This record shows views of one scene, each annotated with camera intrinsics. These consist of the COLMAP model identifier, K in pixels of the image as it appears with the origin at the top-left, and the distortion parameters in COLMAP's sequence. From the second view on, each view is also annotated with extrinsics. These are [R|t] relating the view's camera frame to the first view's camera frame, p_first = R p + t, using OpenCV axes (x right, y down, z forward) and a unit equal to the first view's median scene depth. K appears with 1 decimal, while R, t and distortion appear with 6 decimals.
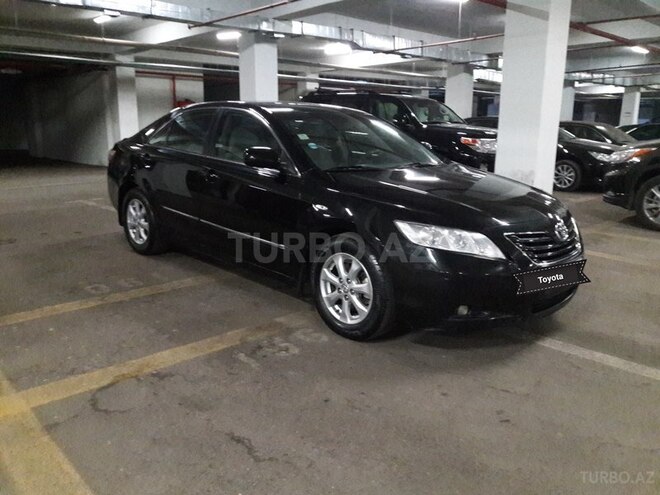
lens RADIAL K [[540.2, 0, 326.7], [0, 540.2, 229.5], [0, 0, 1]] dist [0.071542, -0.157848]
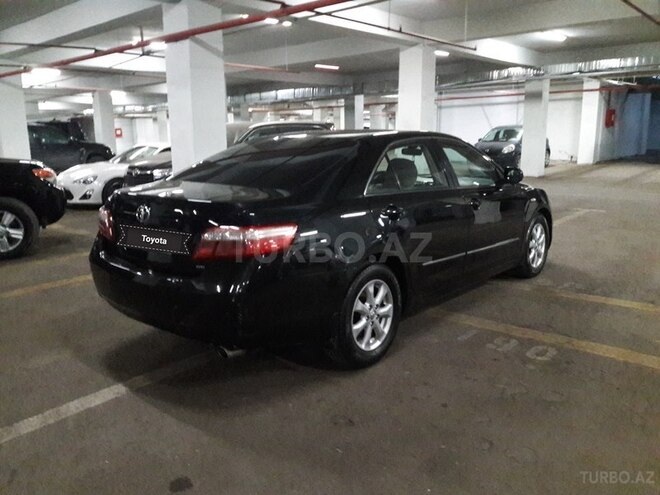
lens RADIAL K [[540.2, 0, 326.7], [0, 540.2, 229.5], [0, 0, 1]] dist [0.071542, -0.157848]
pose [[-0.097655, -0.177569, 0.979251, -1.346125], [0.208465, 0.958476, 0.194591, -0.349170], [-0.973142, 0.223142, -0.056583, 1.518036]]
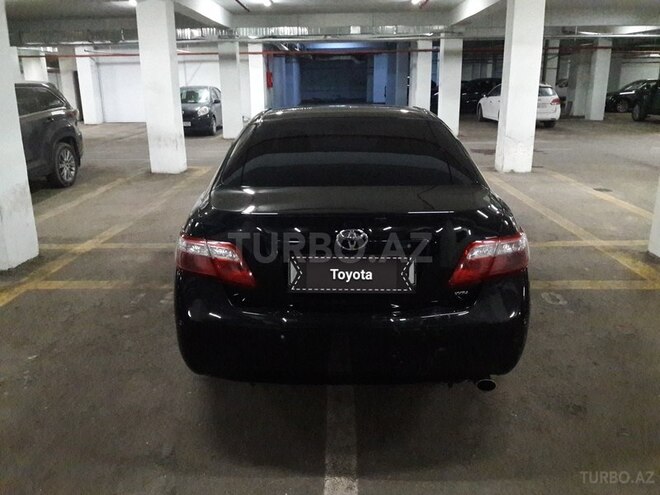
lens RADIAL K [[533.1, 0, 330.0], [0, 533.1, 247.5], [0, 0, 1]] dist [-0.001303, -0.006583]
pose [[-0.714719, -0.203803, 0.669060, -0.873682], [0.140146, 0.895472, 0.422480, -0.512711], [-0.685227, 0.395721, -0.611449, 2.113212]]
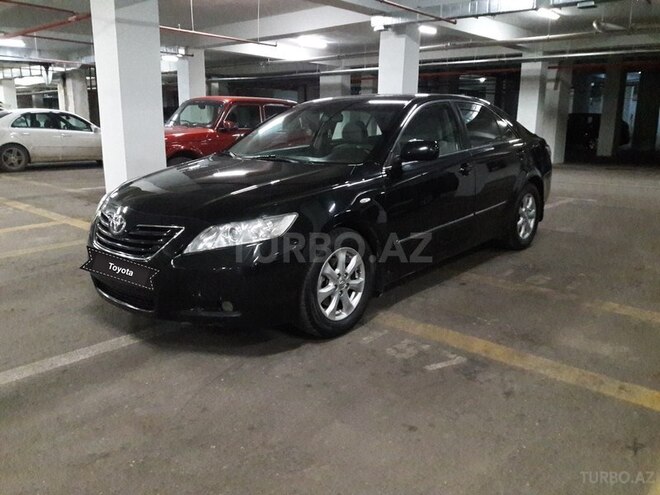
lens RADIAL K [[540.2, 0, 326.7], [0, 540.2, 229.5], [0, 0, 1]] dist [0.071542, -0.157848]
pose [[0.079429, 0.197638, -0.977052, 1.206730], [-0.202282, 0.962952, 0.178341, -0.200197], [0.976101, 0.183474, 0.116465, 1.083173]]
